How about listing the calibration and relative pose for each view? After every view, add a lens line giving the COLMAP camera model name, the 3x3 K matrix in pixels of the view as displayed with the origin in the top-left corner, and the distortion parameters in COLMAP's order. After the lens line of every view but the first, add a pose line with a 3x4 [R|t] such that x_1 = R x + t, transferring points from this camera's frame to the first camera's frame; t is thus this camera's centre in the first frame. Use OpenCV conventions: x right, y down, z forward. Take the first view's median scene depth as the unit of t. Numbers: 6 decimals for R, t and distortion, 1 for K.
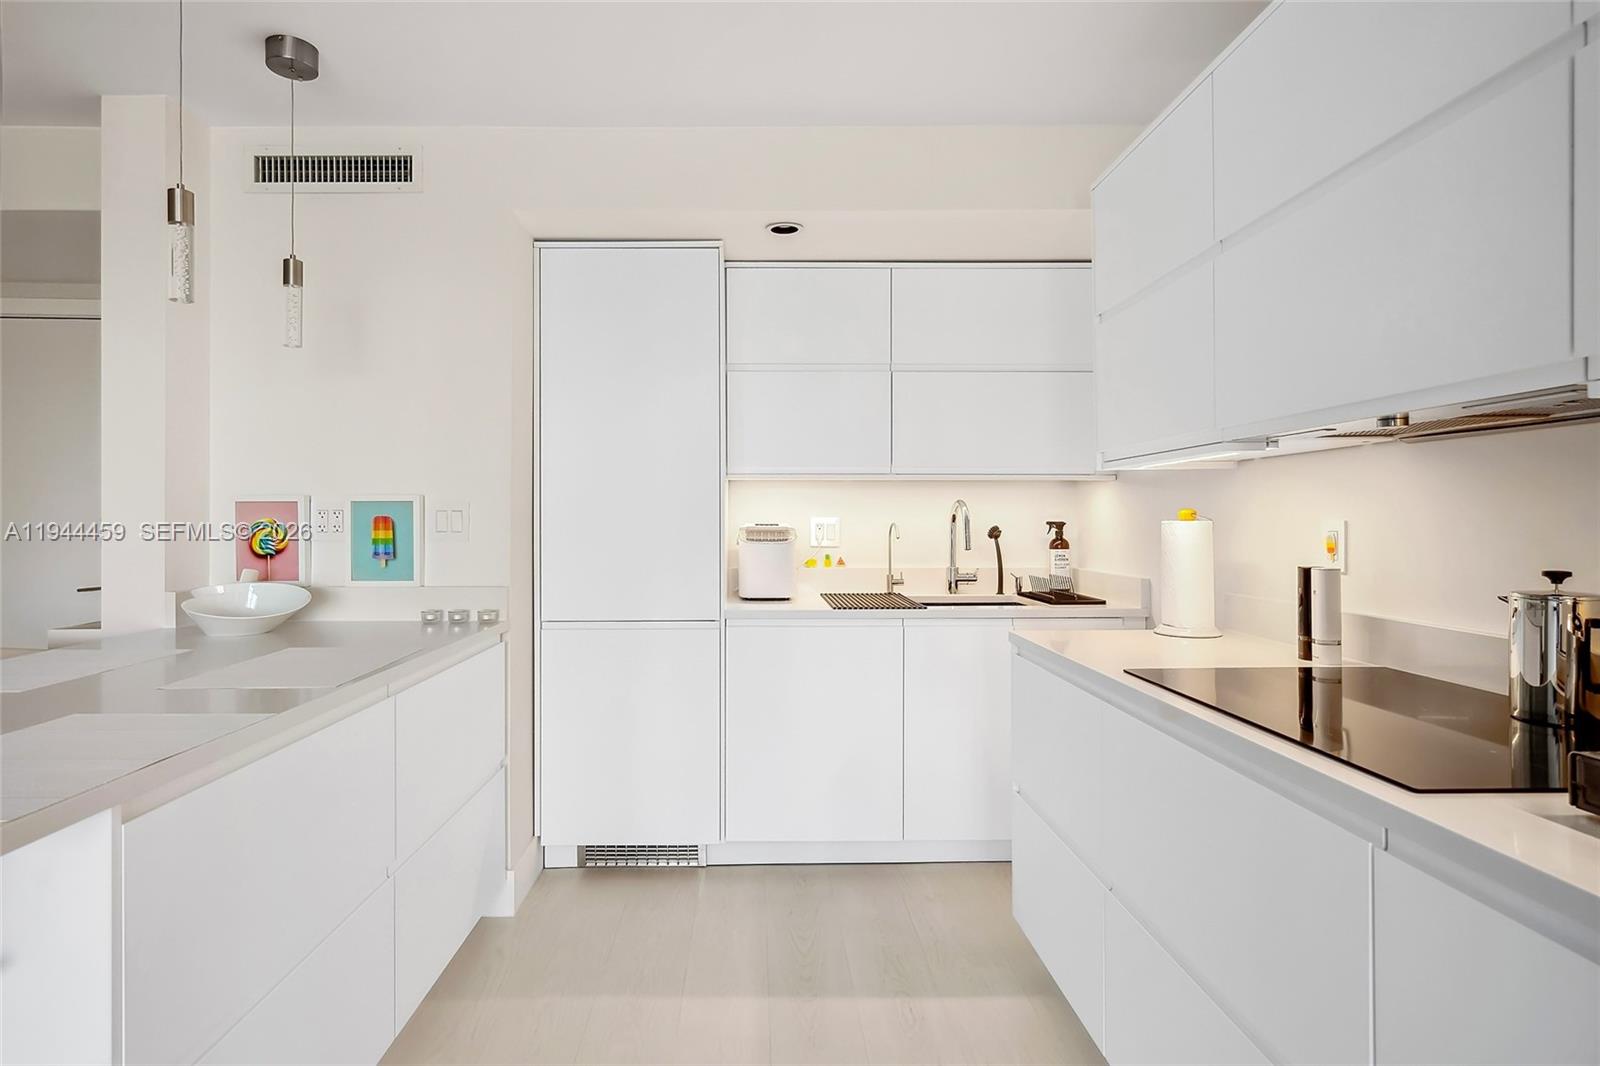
lens RADIAL K [[889.4, 0, 793.8], [0, 889.4, 519.4], [0, 0, 1]] dist [0.000038, 0.001385]
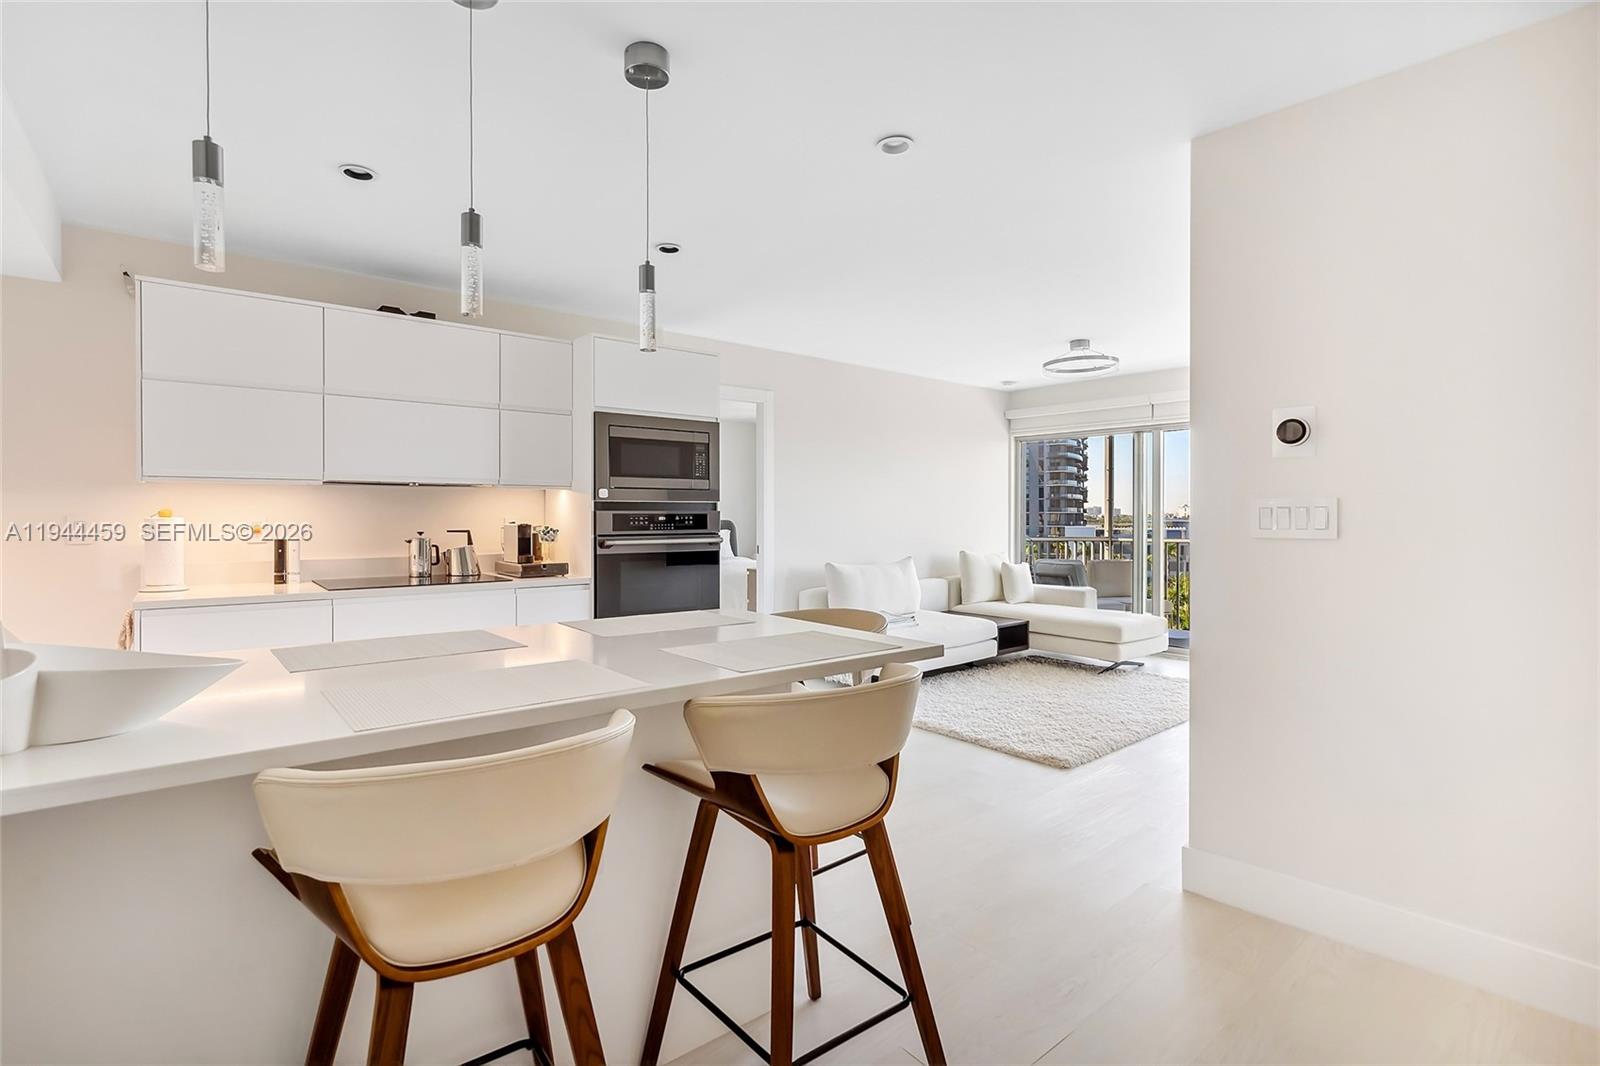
lens RADIAL K [[735.6, 0, 830.4], [0, 735.6, 520.0], [0, 0, 1]] dist [0.033526, 0.000261]
pose [[-0.651072, 0.001554, 0.759014, -1.220765], [0.005466, 0.999982, 0.002641, 0.008157], [-0.758996, 0.005869, -0.651069, 0.892303]]
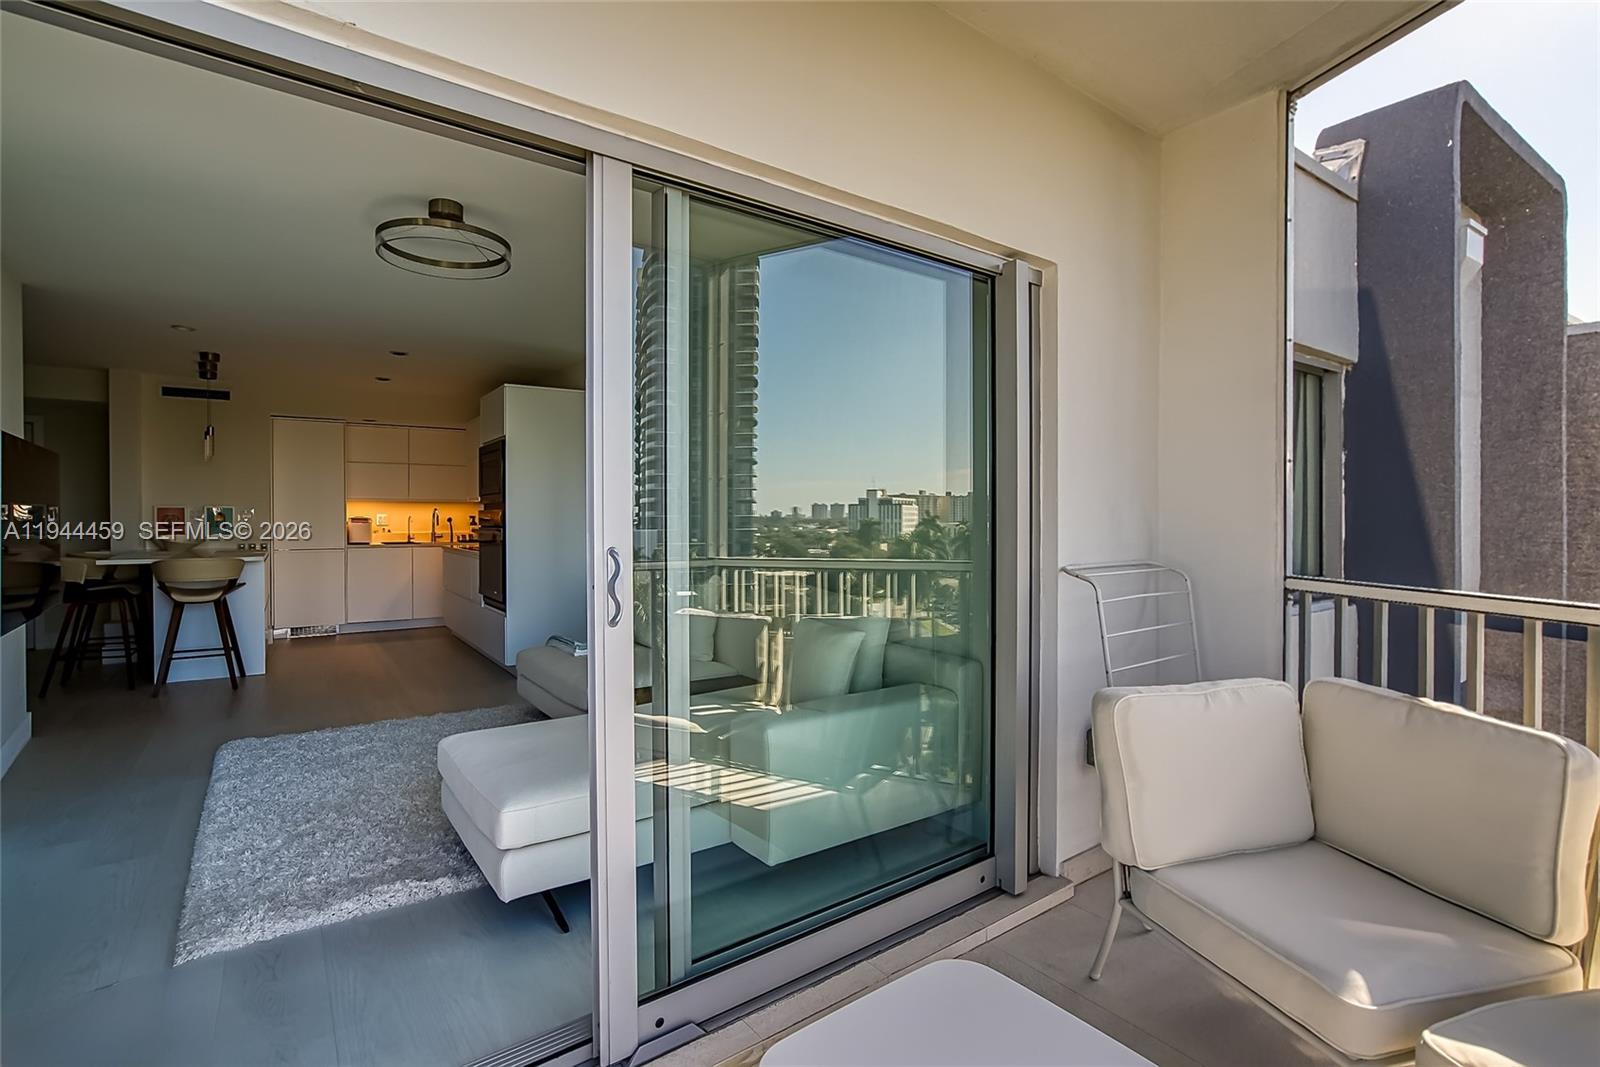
lens RADIAL K [[747.7, 0, 800.4], [0, 747.7, 522.7], [0, 0, 1]] dist [-0.015015, 0.011864]
pose [[0.821408, -0.006237, 0.570307, -0.264546], [0.005661, 0.999980, 0.002782, 0.030551], [-0.570313, 0.000944, 0.821427, -1.993889]]
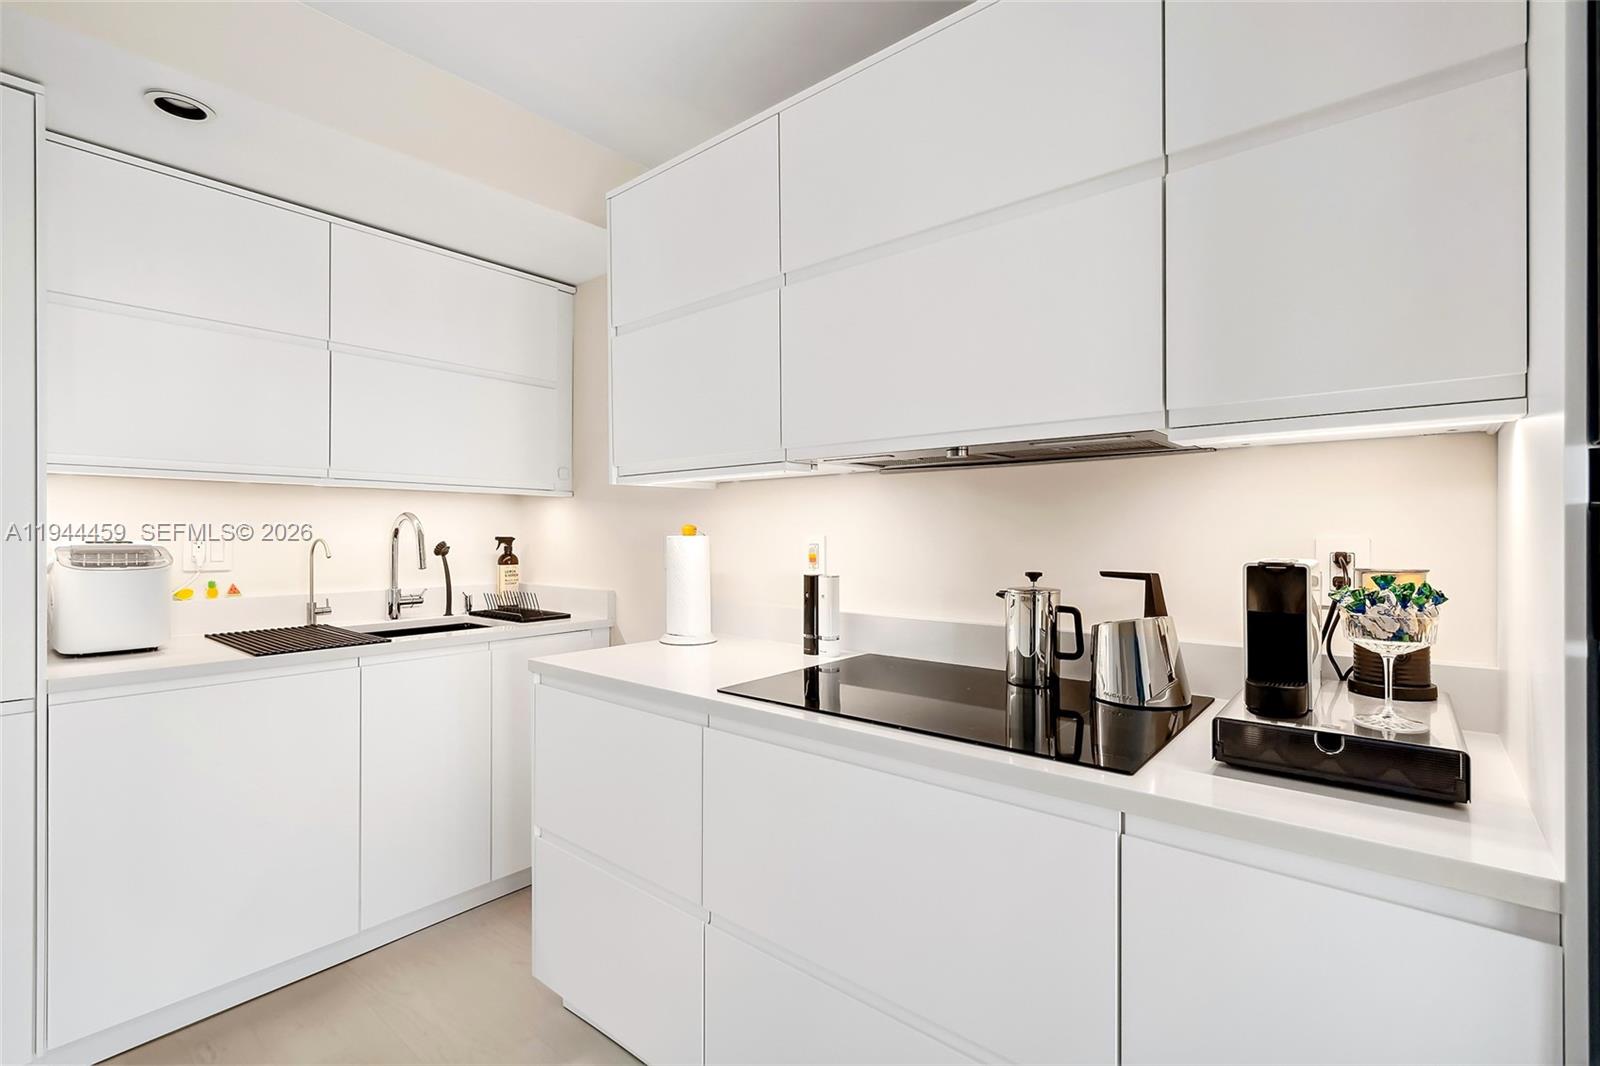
lens RADIAL K [[711.6, 0, 801.6], [0, 711.6, 533.3], [0, 0, 1]] dist [-0.007851, 0.000269]
pose [[0.664400, 0.001413, 0.747376, -0.101034], [0.001210, 0.999995, -0.002966, 0.001408], [-0.747376, 0.002875, 0.664395, 0.297295]]
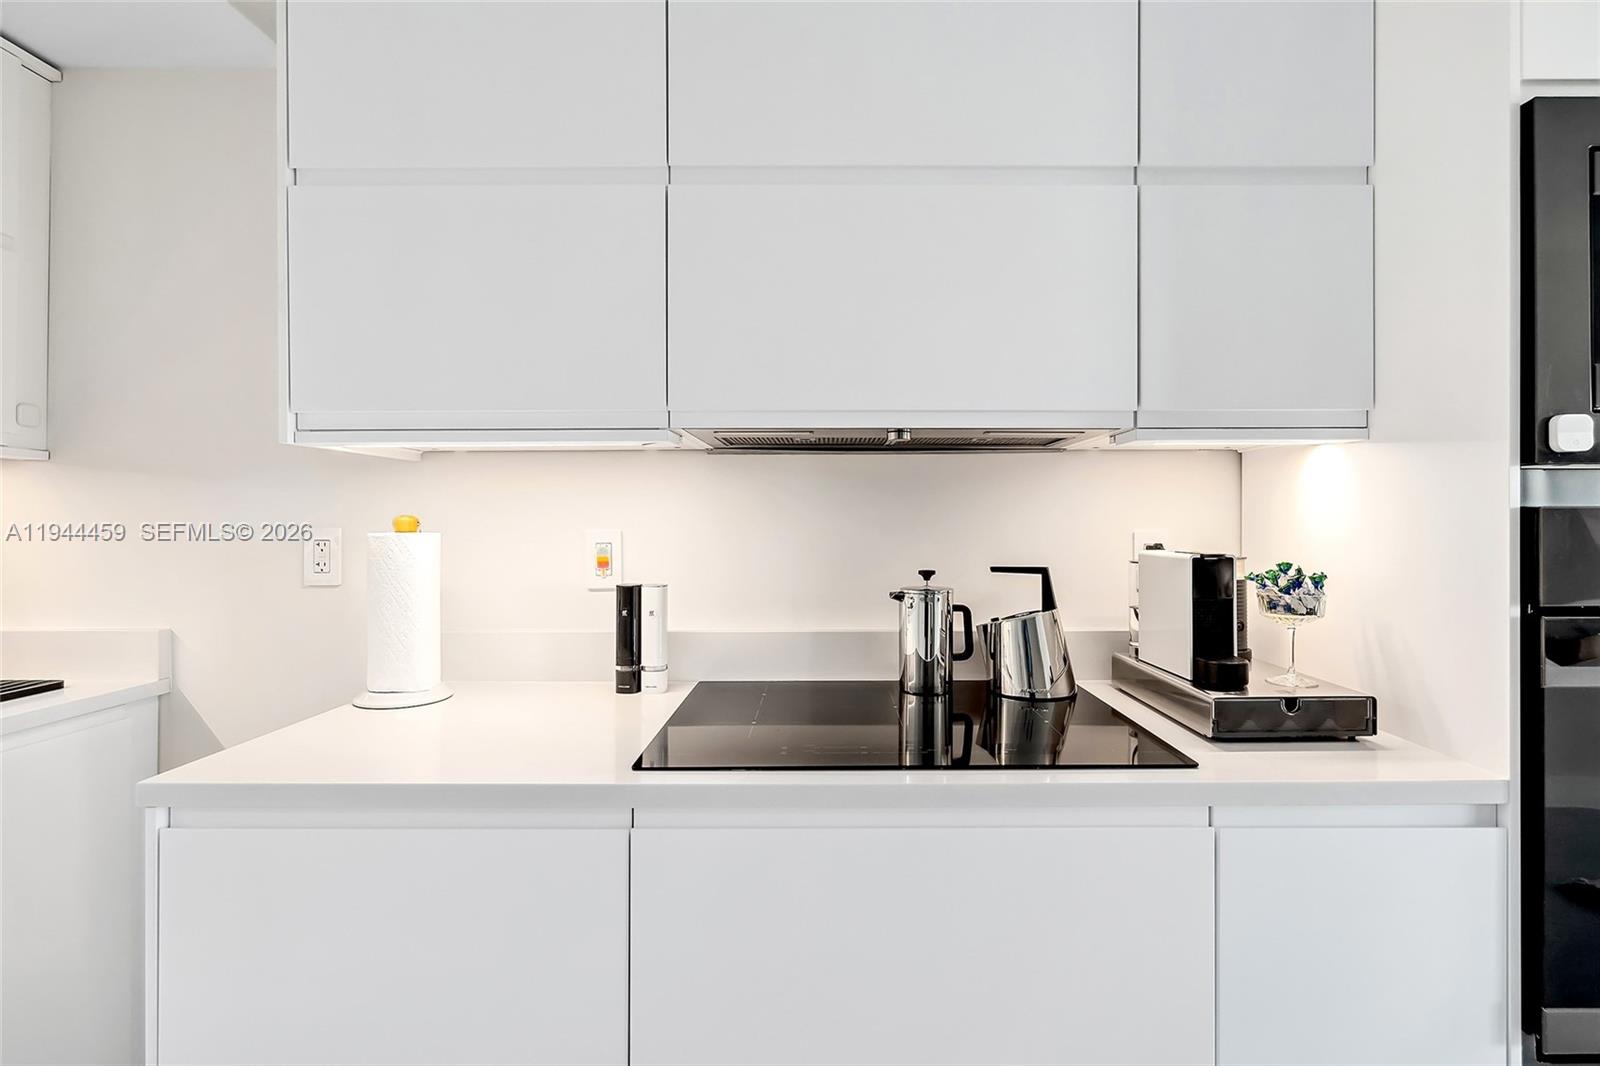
lens RADIAL K [[747.7, 0, 821.5], [0, 747.7, 524.2], [0, 0, 1]] dist [-0.015015, 0.011864]
pose [[0.030532, 0.007054, 0.999509, -0.110659], [0.003841, 0.999967, -0.007174, 0.000419], [-0.999526, 0.004058, 0.030504, 0.605685]]
